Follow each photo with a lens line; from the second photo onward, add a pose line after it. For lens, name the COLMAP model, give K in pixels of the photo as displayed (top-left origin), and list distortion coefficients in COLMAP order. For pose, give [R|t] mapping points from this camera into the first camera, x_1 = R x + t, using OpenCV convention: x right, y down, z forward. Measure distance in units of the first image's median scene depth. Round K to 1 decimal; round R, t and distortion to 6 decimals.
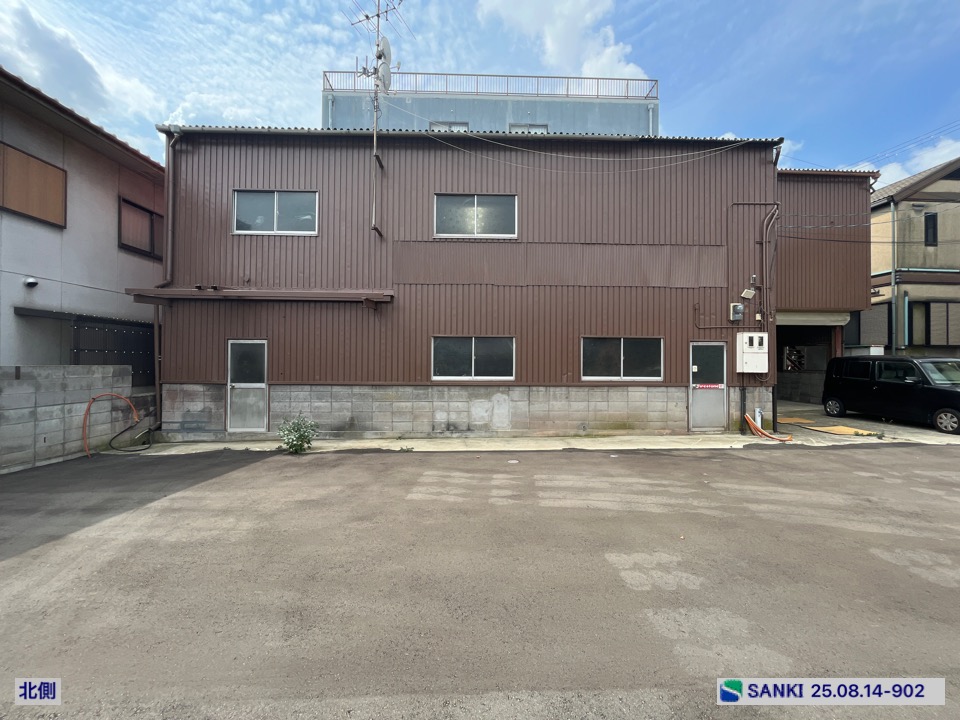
lens RADIAL K [[386.4, 0, 476.3], [0, 386.4, 359.8], [0, 0, 1]] dist [-0.003664, 0.000569]
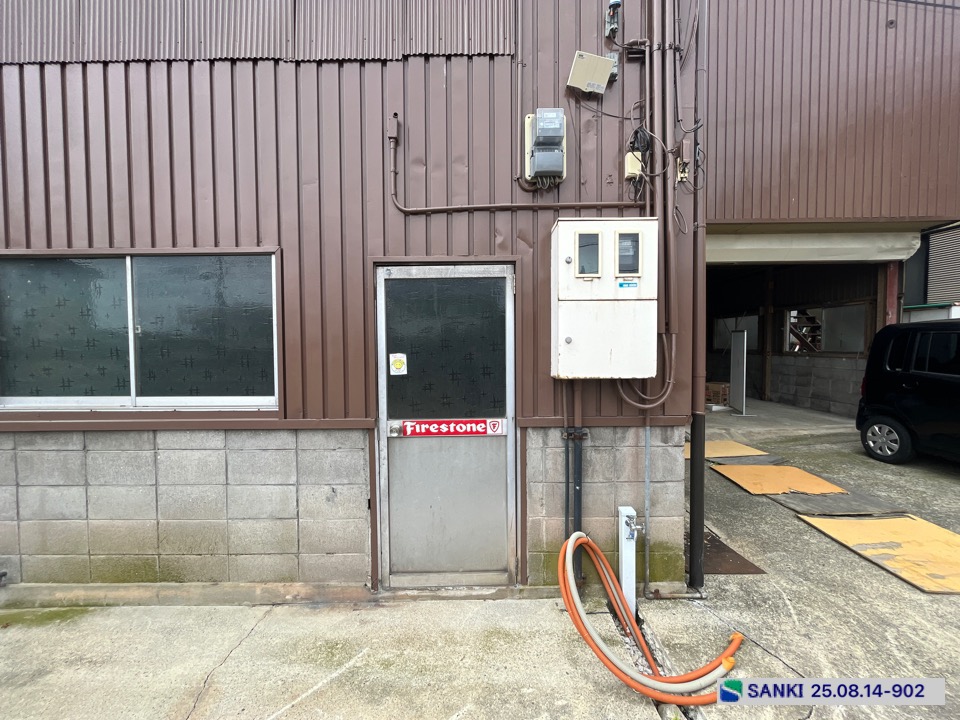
lens RADIAL K [[386.4, 0, 477.0], [0, 386.4, 359.2], [0, 0, 1]] dist [-0.003664, 0.000569]
pose [[0.999418, -0.013707, -0.031249, 0.643814], [0.015108, 0.998871, 0.045048, 0.008181], [0.030596, -0.045494, 0.998496, 0.741456]]
